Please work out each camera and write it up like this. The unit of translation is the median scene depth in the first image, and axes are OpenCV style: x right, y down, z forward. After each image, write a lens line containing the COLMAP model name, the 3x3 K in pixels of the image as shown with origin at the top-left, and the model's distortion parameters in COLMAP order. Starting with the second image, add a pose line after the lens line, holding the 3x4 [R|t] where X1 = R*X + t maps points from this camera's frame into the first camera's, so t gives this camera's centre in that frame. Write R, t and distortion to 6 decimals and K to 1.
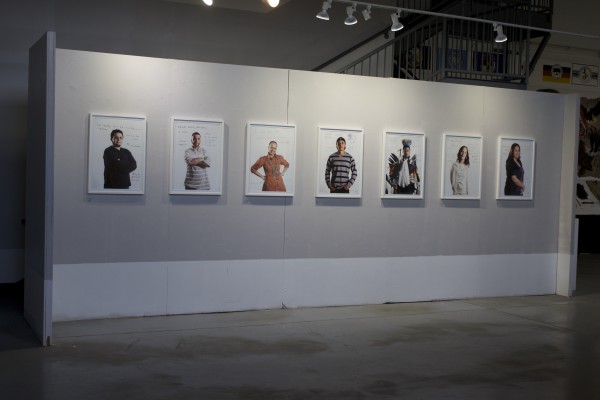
lens RADIAL K [[808.1, 0, 299.5], [0, 808.1, 200.2], [0, 0, 1]] dist [-0.046998, 0.000000]
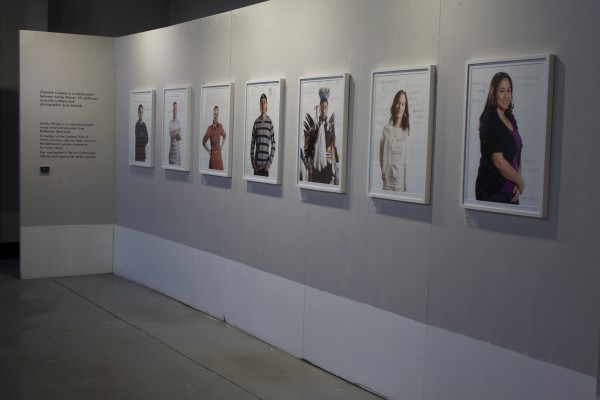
lens RADIAL K [[808.1, 0, 299.4], [0, 808.1, 199.3], [0, 0, 1]] dist [-0.046998, 0.000000]
pose [[0.112634, 0.054985, -0.992114, 0.710074], [-0.054415, 0.997311, 0.049096, -0.023482], [0.992145, 0.048456, 0.115323, 0.925063]]
